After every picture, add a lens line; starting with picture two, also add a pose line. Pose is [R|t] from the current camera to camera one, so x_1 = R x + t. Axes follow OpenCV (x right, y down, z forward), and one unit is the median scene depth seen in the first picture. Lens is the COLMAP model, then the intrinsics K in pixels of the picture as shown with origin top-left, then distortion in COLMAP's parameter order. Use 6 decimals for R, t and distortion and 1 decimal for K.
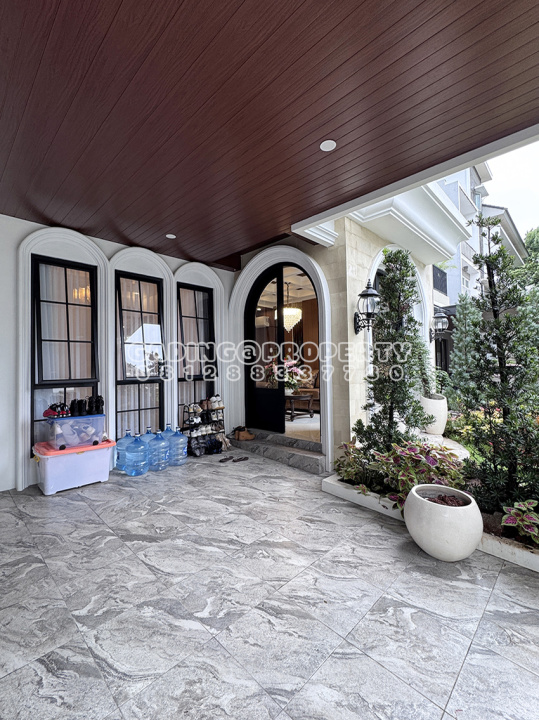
lens RADIAL K [[328.6, 0, 271.2], [0, 328.6, 362.5], [0, 0, 1]] dist [-0.001060, -0.000141]
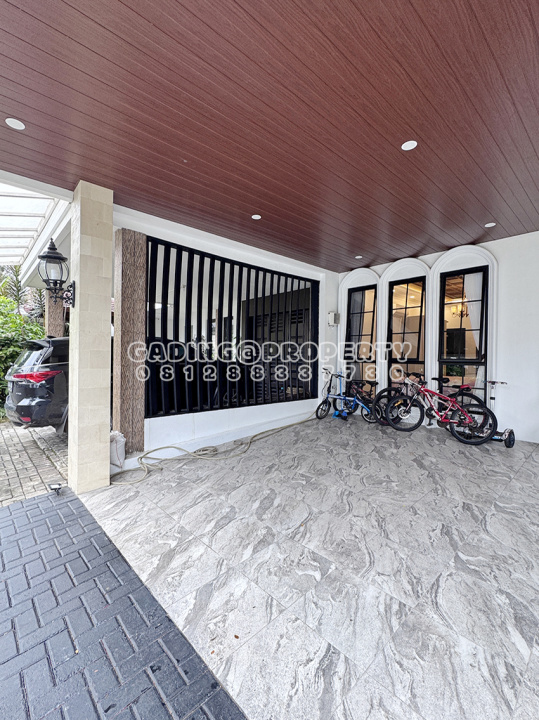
lens RADIAL K [[328.6, 0, 271.5], [0, 328.6, 360.1], [0, 0, 1]] dist [-0.001060, -0.000141]
pose [[-0.056607, 0.025877, -0.998061, 0.667872], [0.010298, 0.999626, 0.025334, 0.008633], [0.998343, -0.008844, -0.056852, 0.396233]]
